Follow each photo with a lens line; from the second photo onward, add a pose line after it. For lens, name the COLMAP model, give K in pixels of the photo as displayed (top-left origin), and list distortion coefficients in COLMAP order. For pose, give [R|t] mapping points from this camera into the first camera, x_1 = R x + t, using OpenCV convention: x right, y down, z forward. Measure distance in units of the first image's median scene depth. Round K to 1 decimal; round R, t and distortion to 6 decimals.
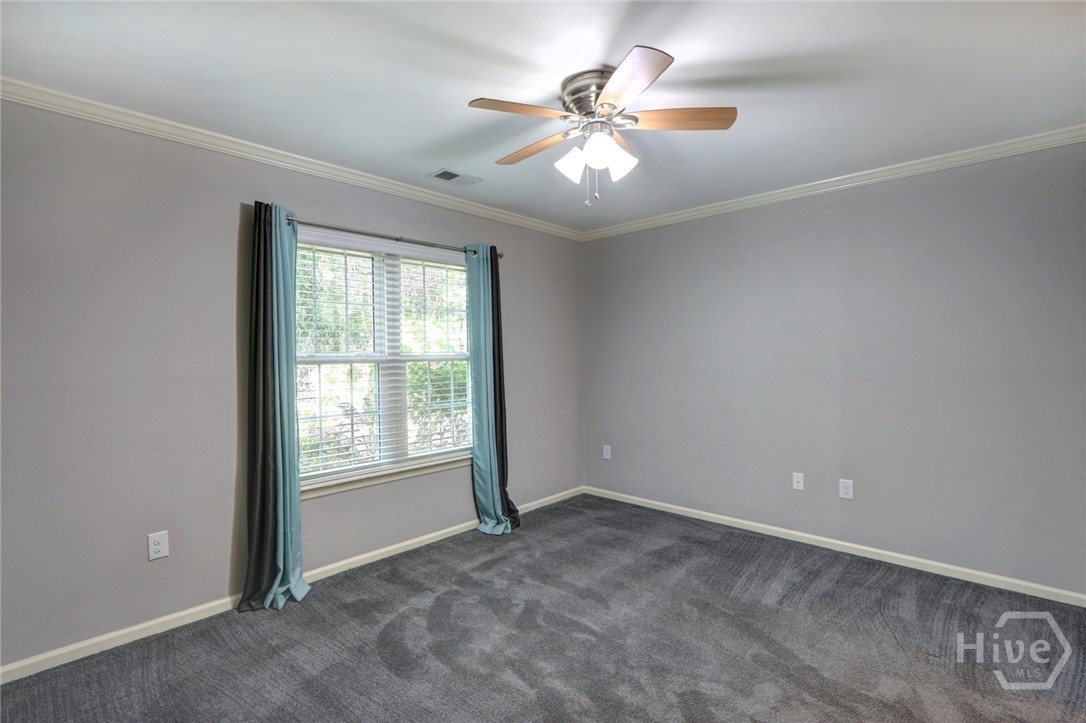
lens RADIAL K [[507.5, 0, 533.5], [0, 507.5, 360.5], [0, 0, 1]] dist [-0.018357, 0.000562]
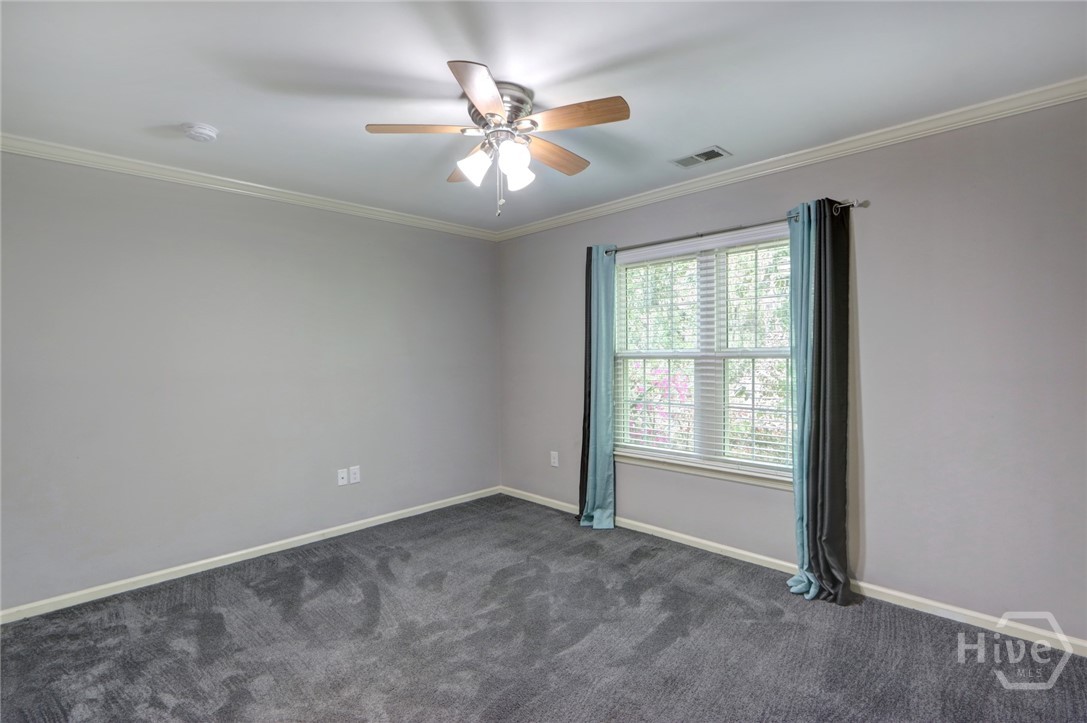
lens RADIAL K [[508.0, 0, 534.0], [0, 508.0, 360.5], [0, 0, 1]] dist [-0.018357, 0.000562]
pose [[-0.034052, 0.019217, -0.999235, 0.755561], [-0.003485, 0.999807, 0.019347, -0.010897], [0.999414, 0.004141, -0.033978, 0.714276]]
